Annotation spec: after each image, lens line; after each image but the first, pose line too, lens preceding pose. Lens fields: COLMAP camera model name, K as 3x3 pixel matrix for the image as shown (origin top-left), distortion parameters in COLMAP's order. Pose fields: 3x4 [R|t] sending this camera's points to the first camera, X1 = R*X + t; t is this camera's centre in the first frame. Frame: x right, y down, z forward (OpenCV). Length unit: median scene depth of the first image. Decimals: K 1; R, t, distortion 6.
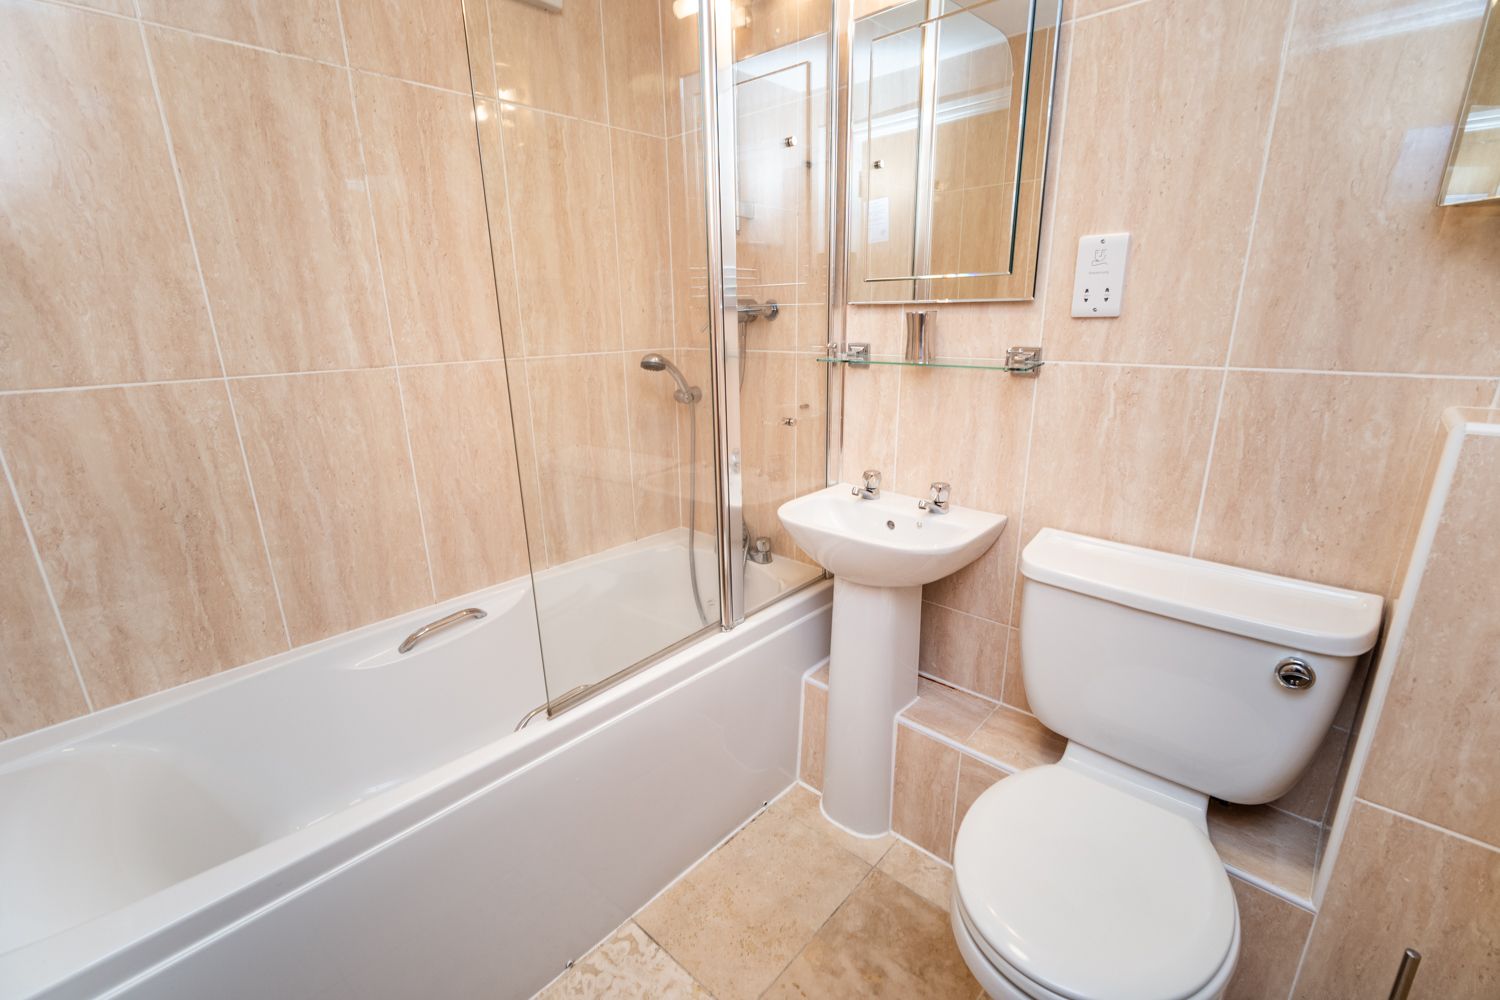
lens RADIAL K [[665.2, 0, 750.0], [0, 665.2, 500.0], [0, 0, 1]] dist [0.000425, 0.000107]
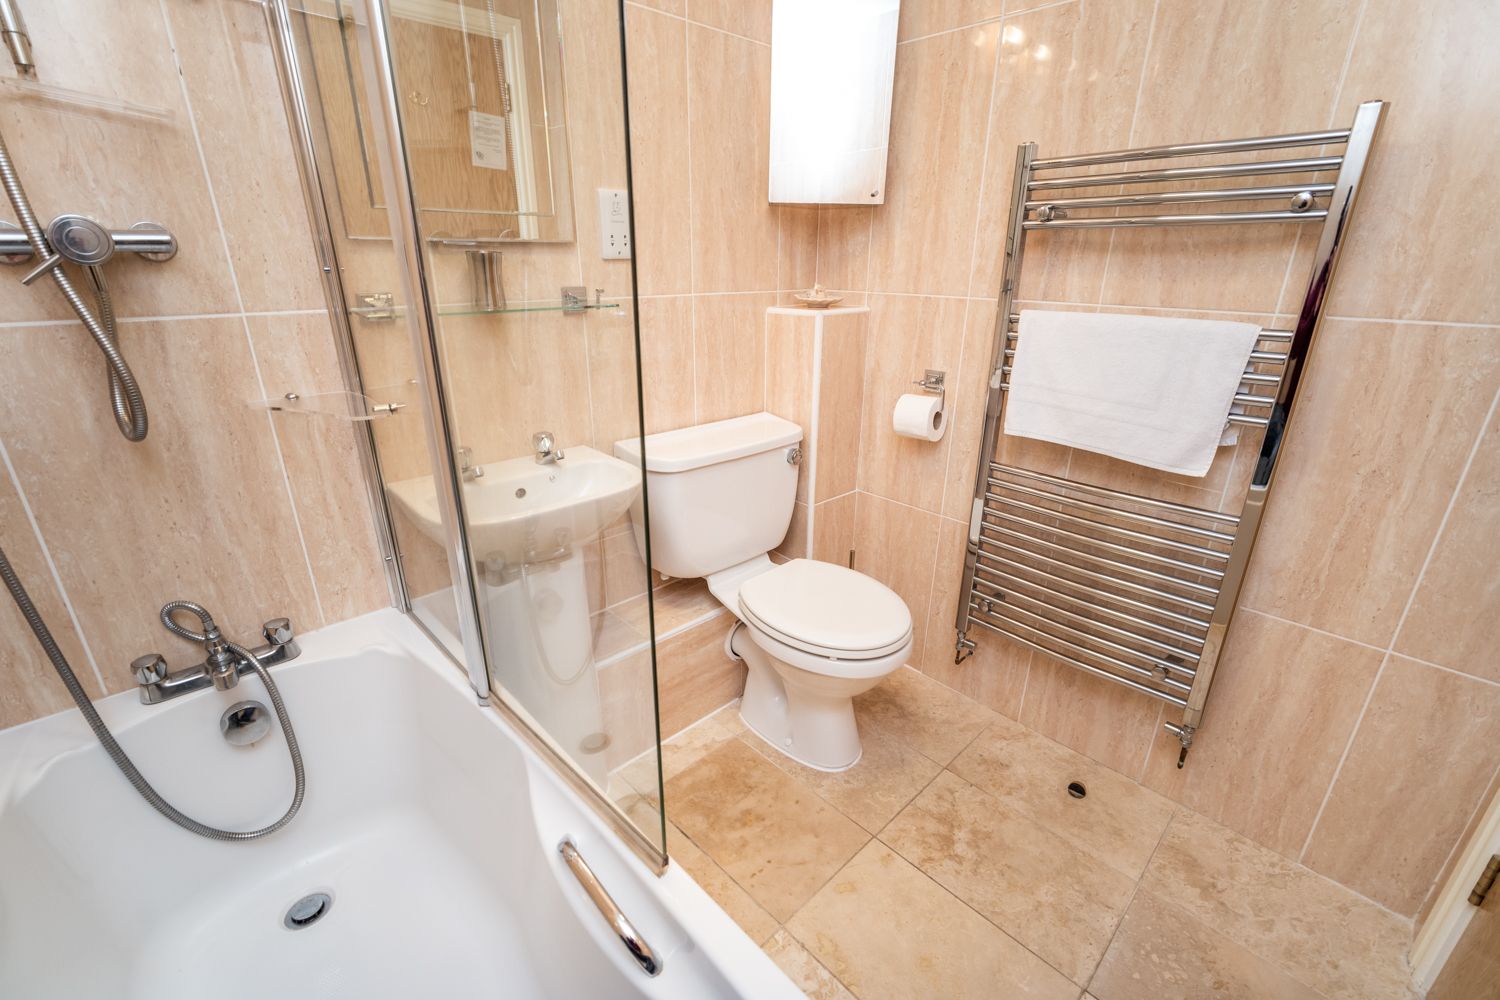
lens RADIAL K [[636.9, 0, 776.4], [0, 636.9, 499.3], [0, 0, 1]] dist [-0.001131, -0.000097]
pose [[0.039113, -0.332489, 0.942296, -0.718012], [0.278226, 0.909348, 0.309315, -0.152610], [-0.959719, 0.250073, 0.128075, 0.674595]]
